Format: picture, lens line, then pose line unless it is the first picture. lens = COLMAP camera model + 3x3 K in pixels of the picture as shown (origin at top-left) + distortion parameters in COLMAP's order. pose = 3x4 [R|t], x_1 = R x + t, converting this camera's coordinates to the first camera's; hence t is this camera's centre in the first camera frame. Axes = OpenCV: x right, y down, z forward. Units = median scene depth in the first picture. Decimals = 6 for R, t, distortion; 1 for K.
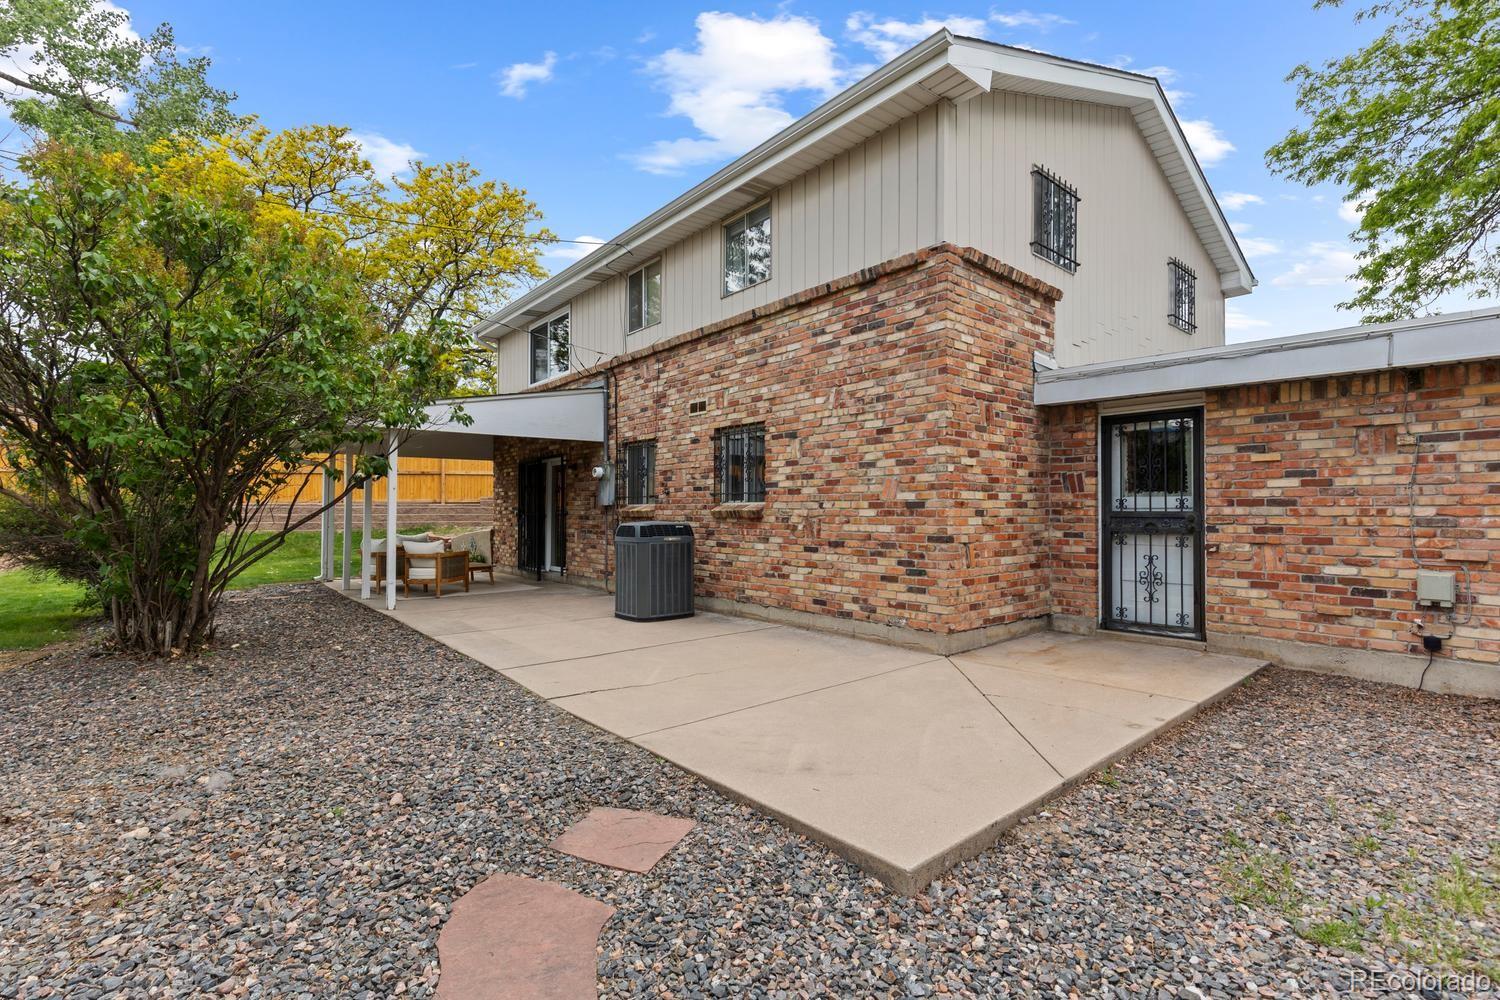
lens RADIAL K [[680.6, 0, 751.6], [0, 680.6, 503.5], [0, 0, 1]] dist [0.006511, -0.000753]
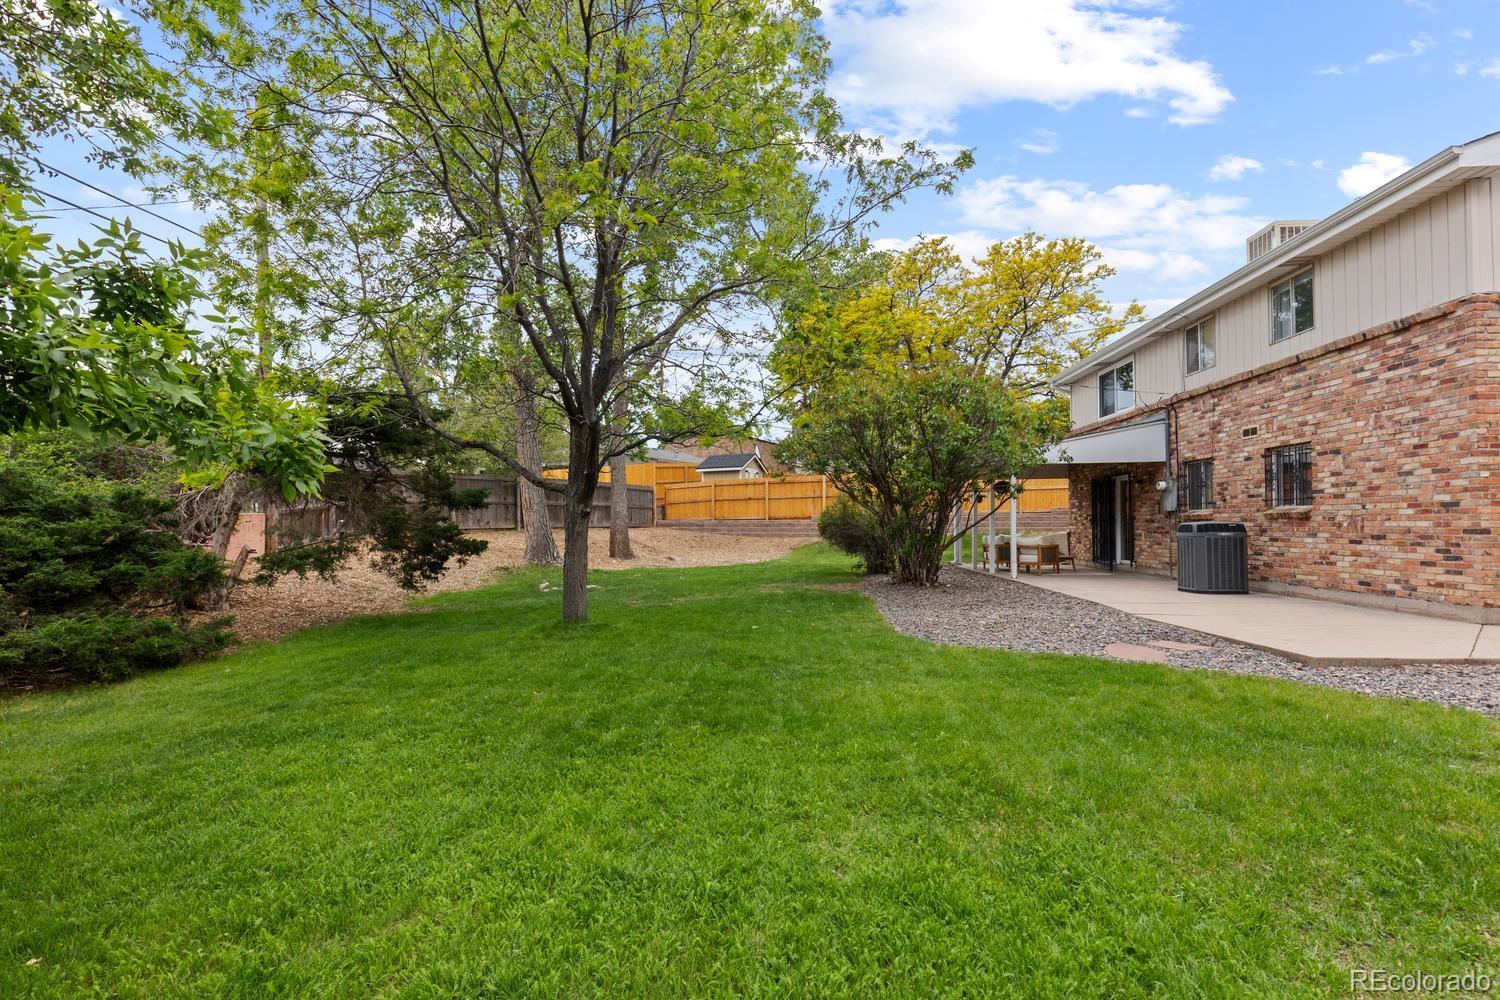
lens RADIAL K [[675.1, 0, 748.1], [0, 675.1, 509.9], [0, 0, 1]] dist [0.000661, 0.000242]
pose [[0.715666, -0.019905, -0.698159, 0.155673], [0.015287, 0.999801, -0.012835, 0.007185], [0.698275, -0.001487, 0.715828, -0.677894]]
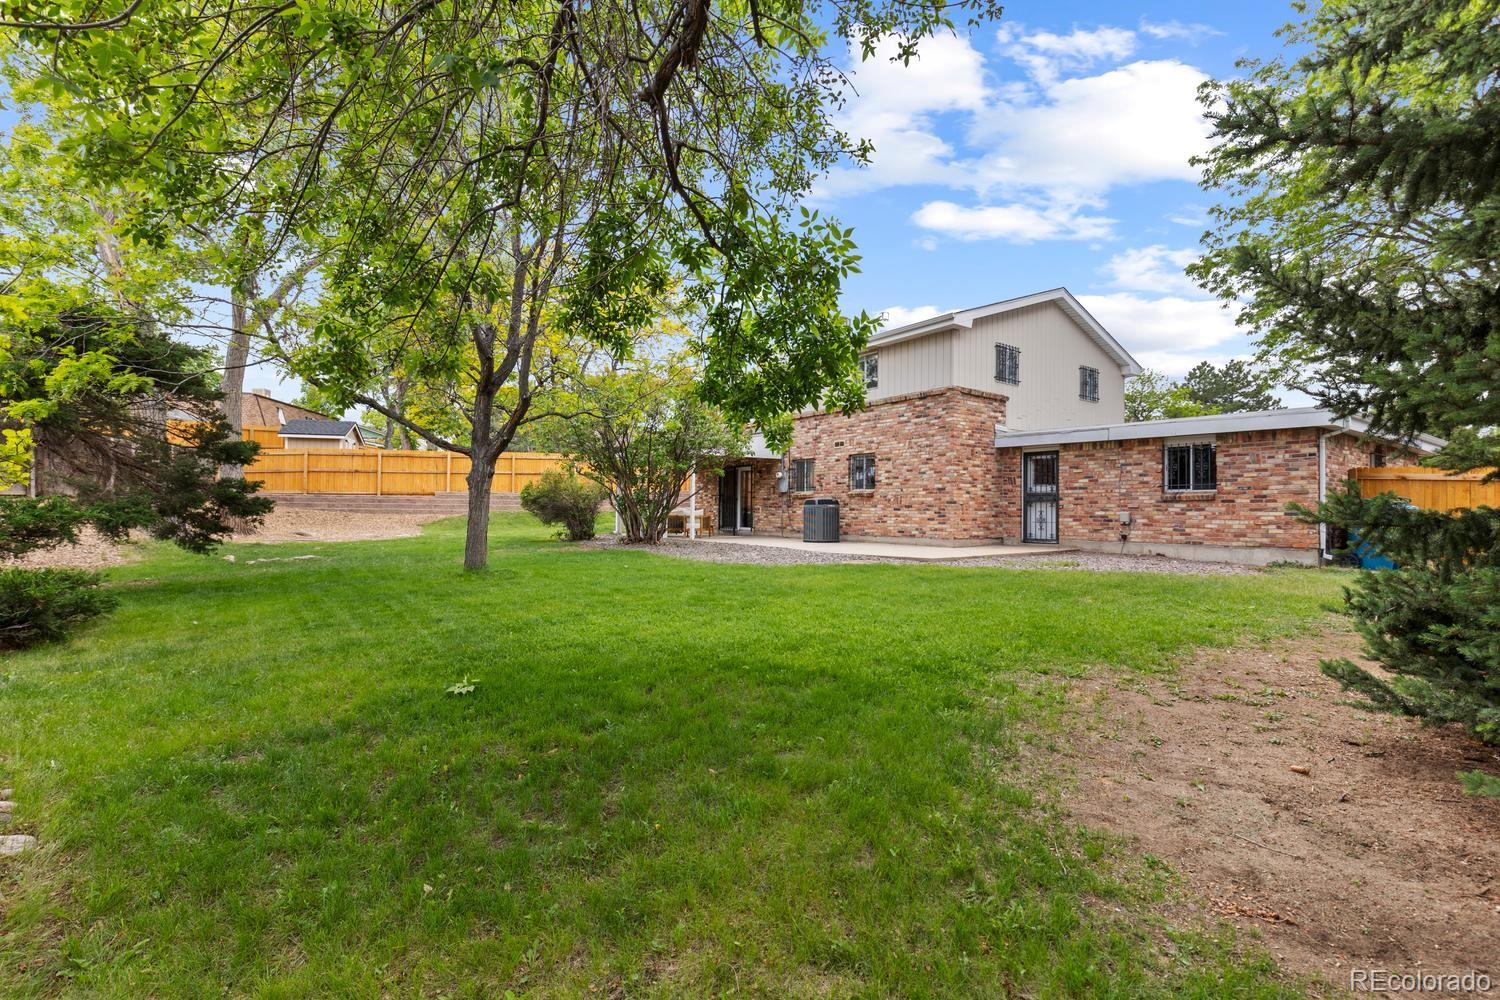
lens RADIAL K [[680.6, 0, 751.6], [0, 680.6, 503.5], [0, 0, 1]] dist [0.006511, -0.000753]
pose [[0.997385, 0.005472, -0.072060, -0.236411], [-0.005467, 0.999985, 0.000267, 0.049495], [0.072061, 0.000128, 0.997400, -1.325471]]
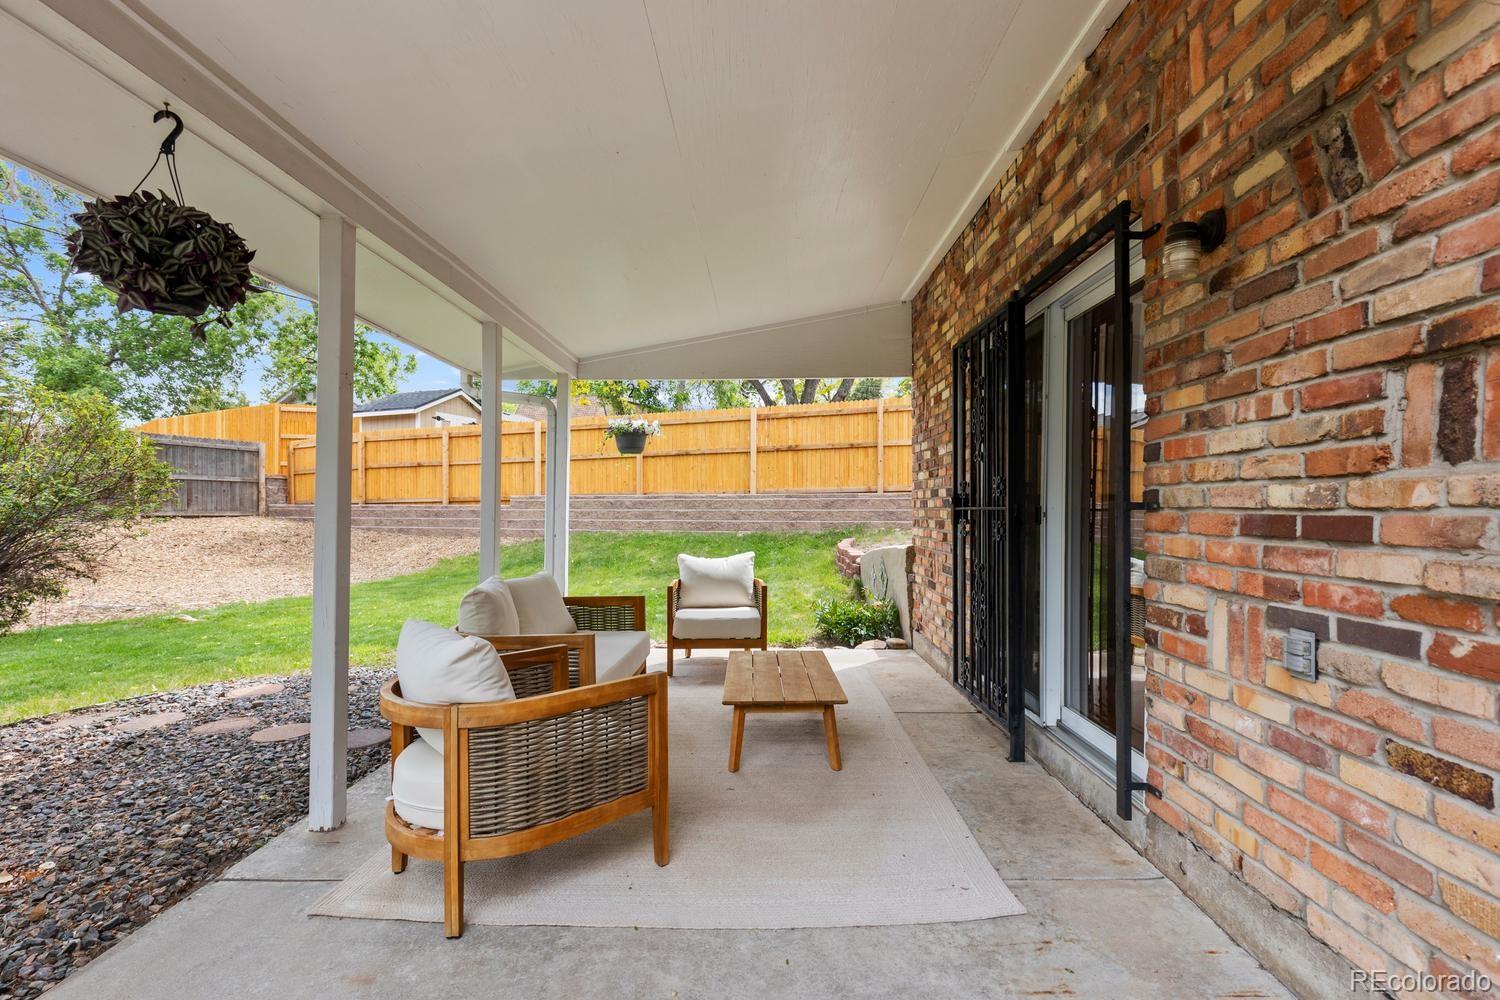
lens RADIAL K [[682.4, 0, 750.8], [0, 682.4, 505.9], [0, 0, 1]] dist [0.002961, -0.000475]
pose [[0.757718, 0.000746, -0.652582, -0.376001], [0.003387, 0.999981, 0.005075, 0.023199], [0.652574, -0.006055, 0.757701, 1.267781]]
